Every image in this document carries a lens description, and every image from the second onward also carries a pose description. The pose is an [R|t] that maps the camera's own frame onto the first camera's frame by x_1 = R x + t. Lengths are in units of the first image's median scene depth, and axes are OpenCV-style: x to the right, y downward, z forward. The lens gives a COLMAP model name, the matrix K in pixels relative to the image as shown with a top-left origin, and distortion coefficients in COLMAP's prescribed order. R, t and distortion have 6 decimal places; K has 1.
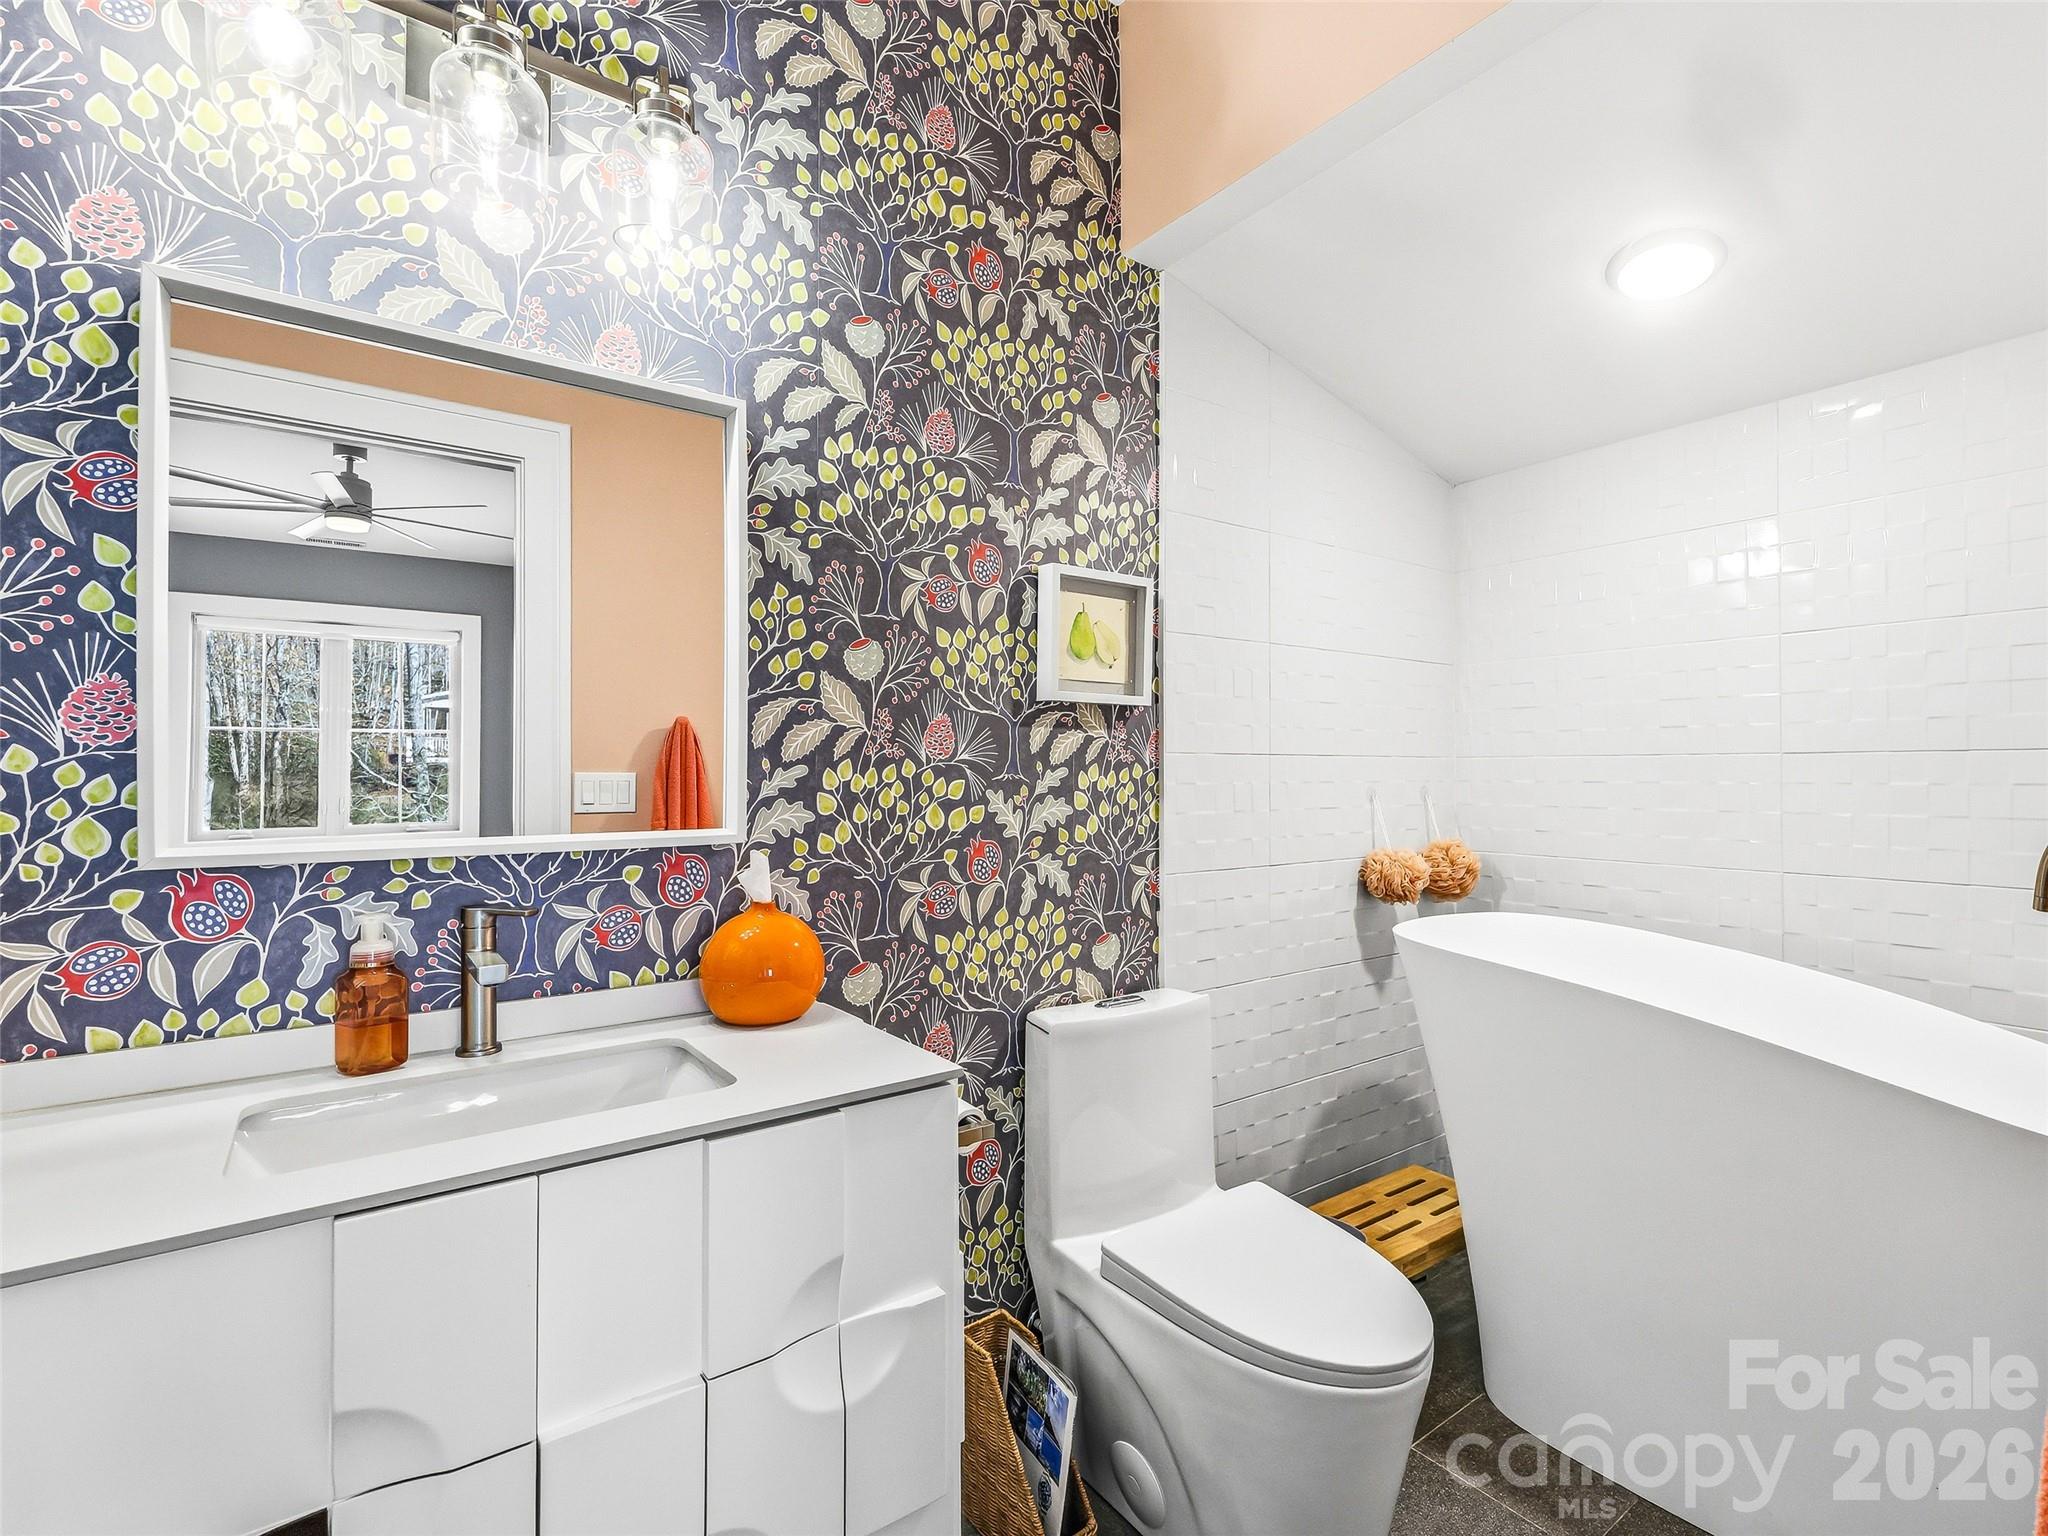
lens RADIAL K [[965.2, 0, 1026.7], [0, 965.2, 772.6], [0, 0, 1]] dist [0.002503, -0.000395]
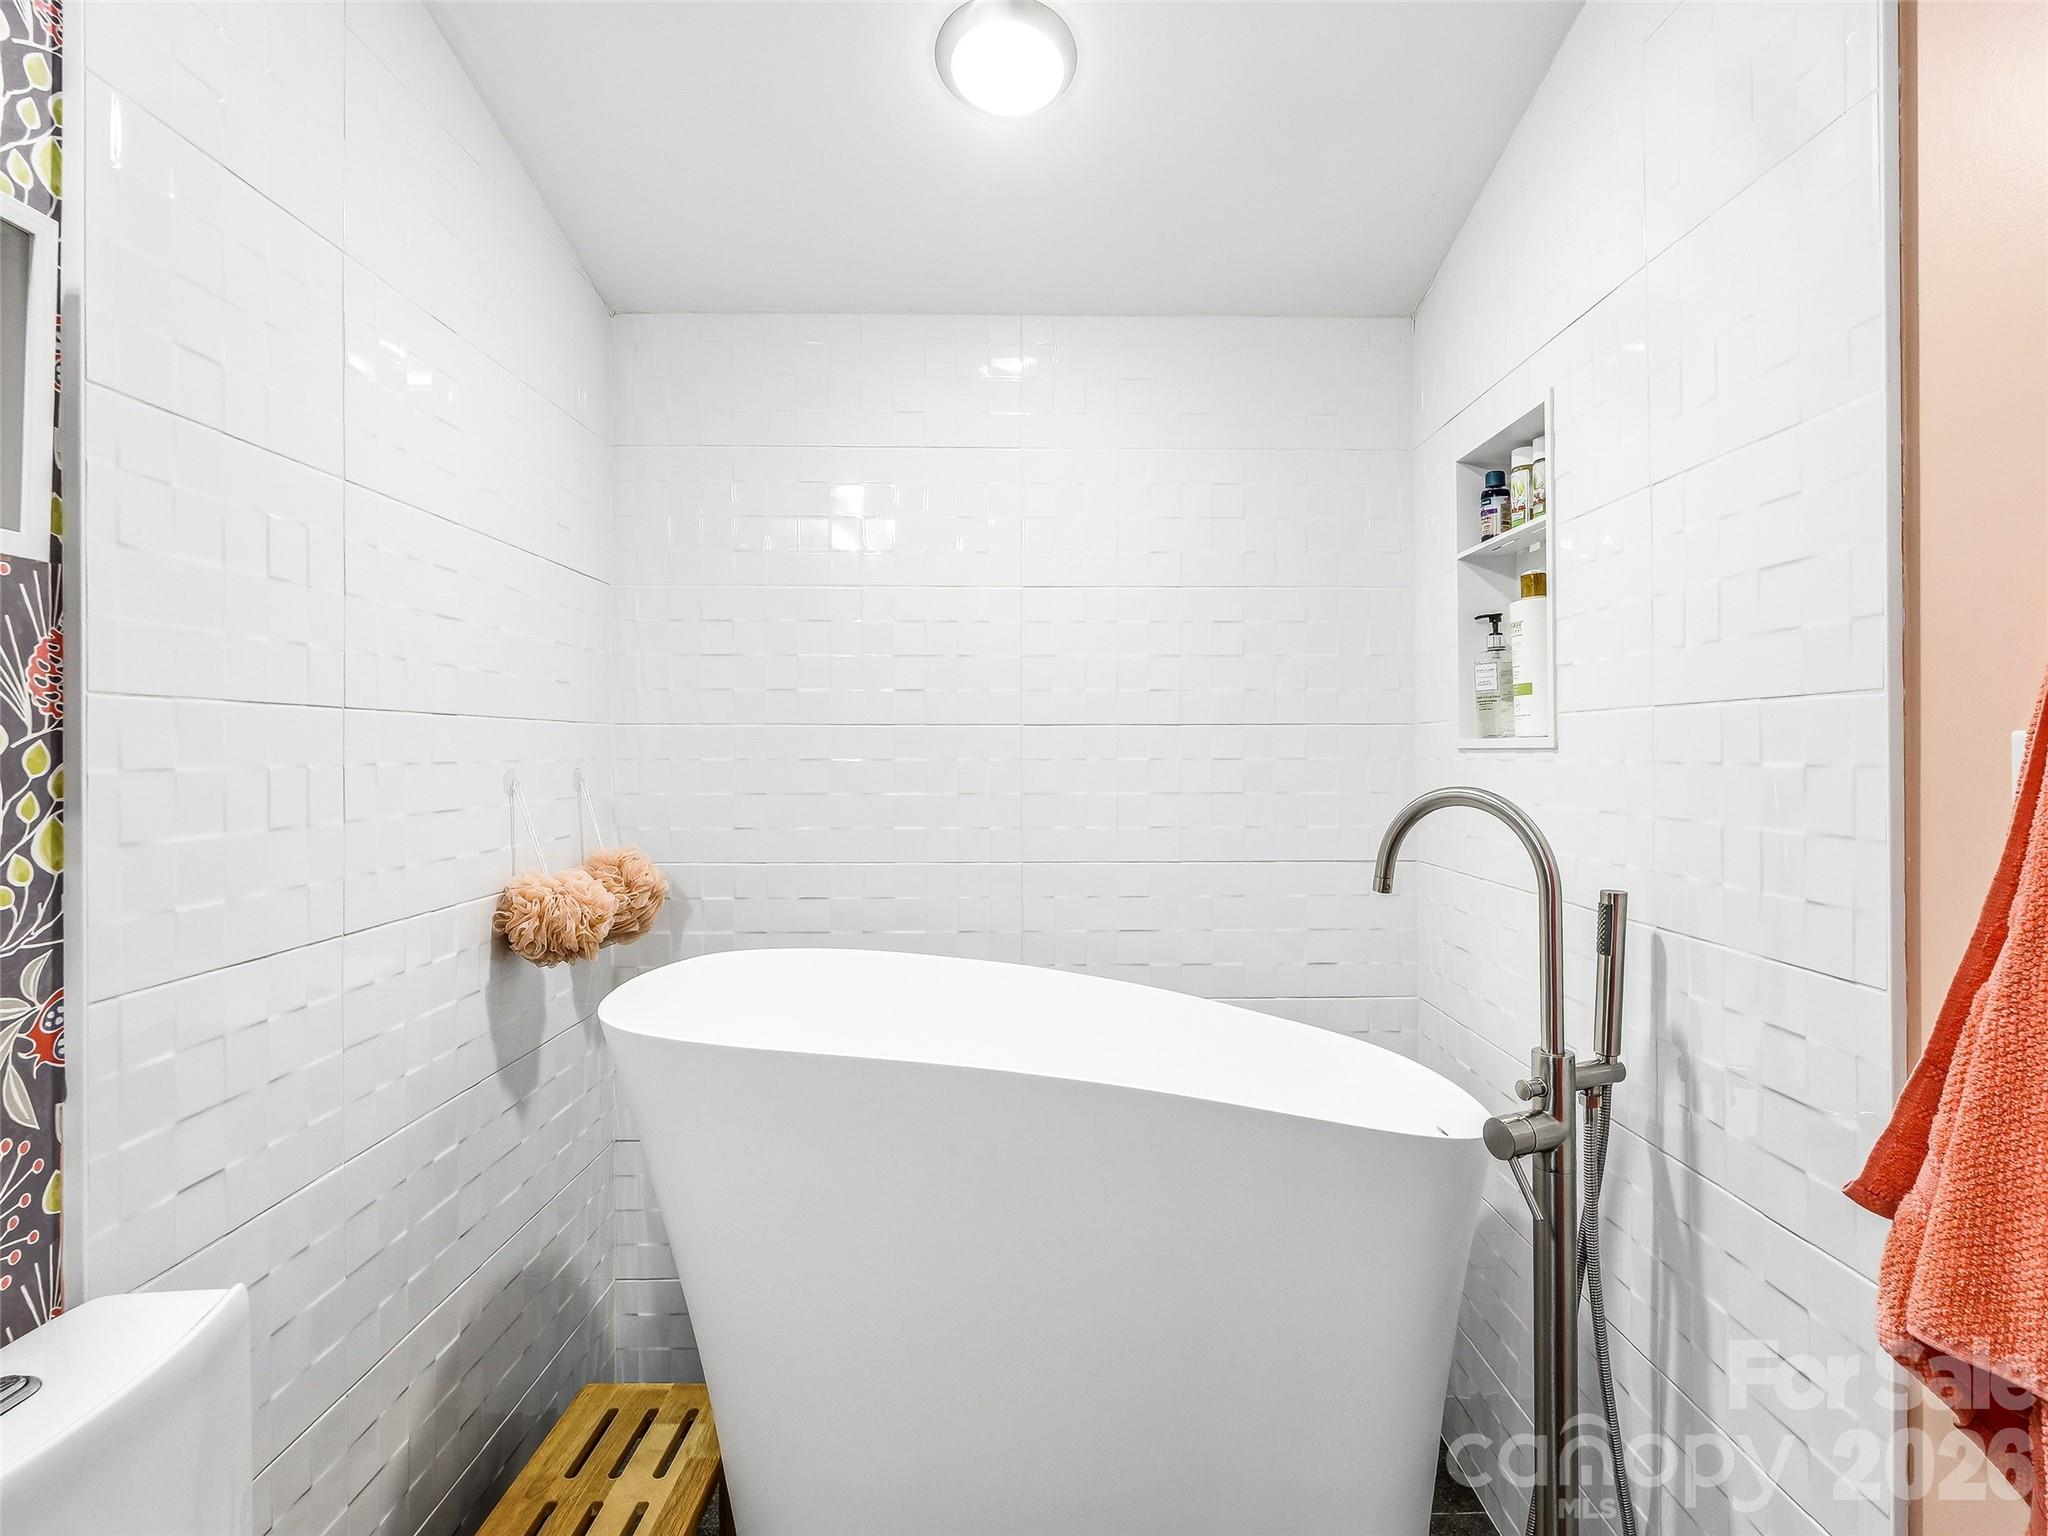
lens RADIAL K [[1047.3, 0, 1029.3], [0, 1047.3, 752.7], [0, 0, 1]] dist [0.002983, 0.000053]
pose [[0.551739, -0.000565, 0.834017, 0.000357], [-0.003149, 0.999991, 0.002761, 0.002157], [-0.834011, -0.004150, 0.551732, 0.608084]]
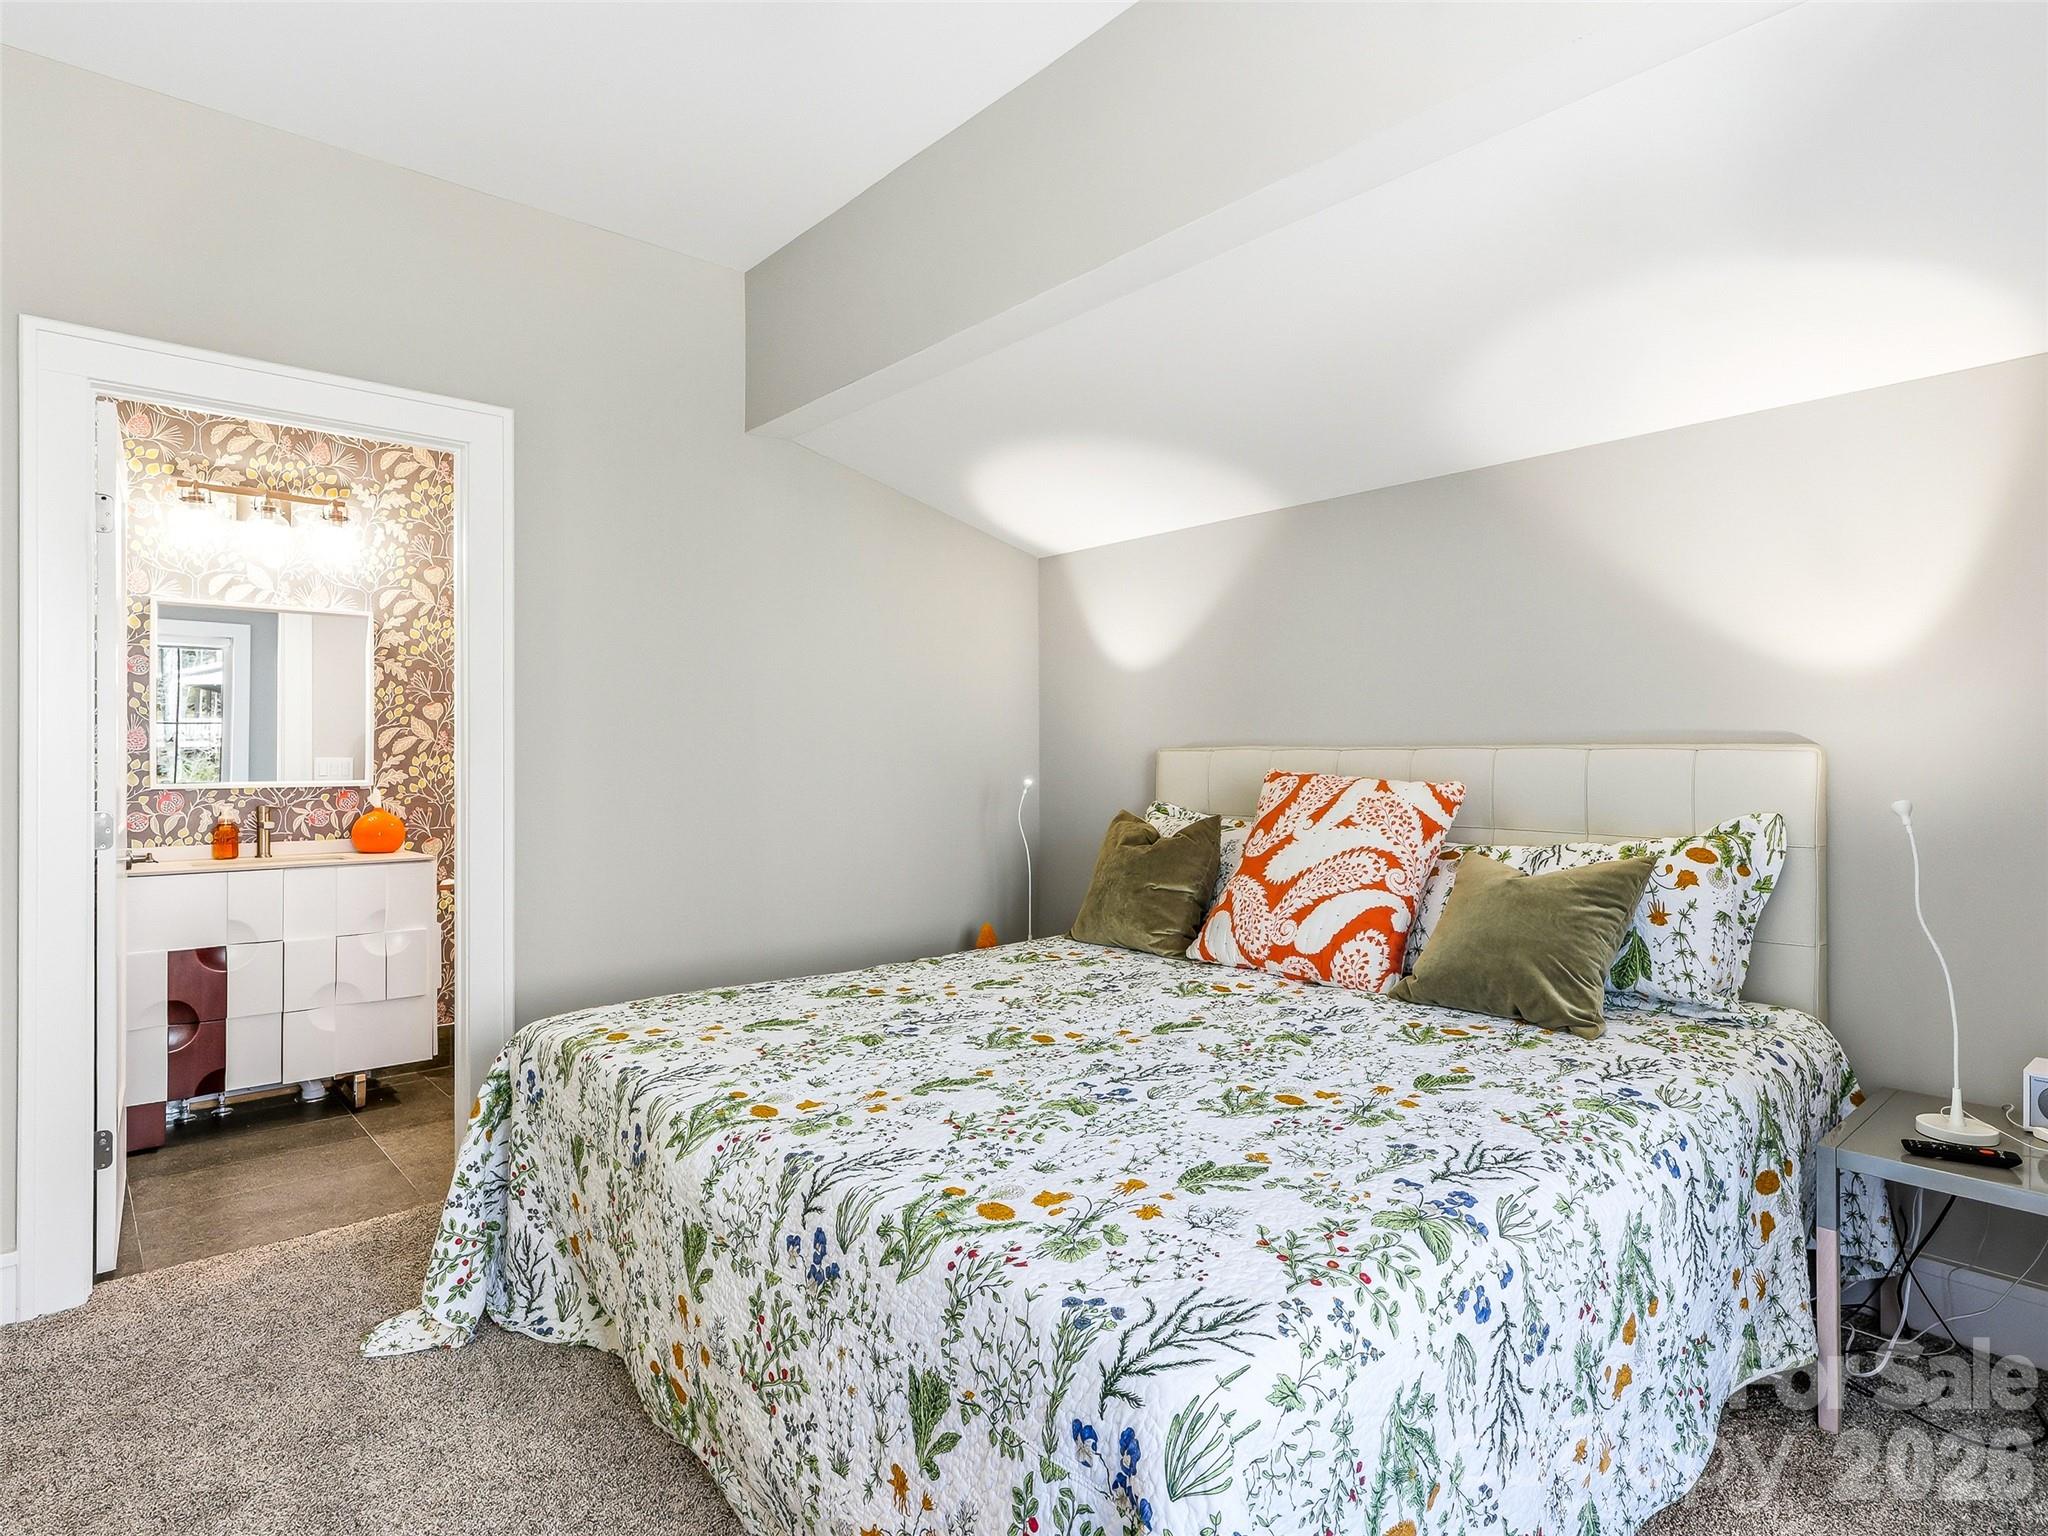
lens RADIAL K [[1103.6, 0, 1024.6], [0, 1103.6, 757.8], [0, 0, 1]] dist [-0.001587, 0.000048]
pose [[0.994209, -0.002361, 0.107434, 1.038132], [0.002601, 0.999994, -0.002099, 0.008596], [-0.107429, 0.002366, 0.994210, -1.953974]]
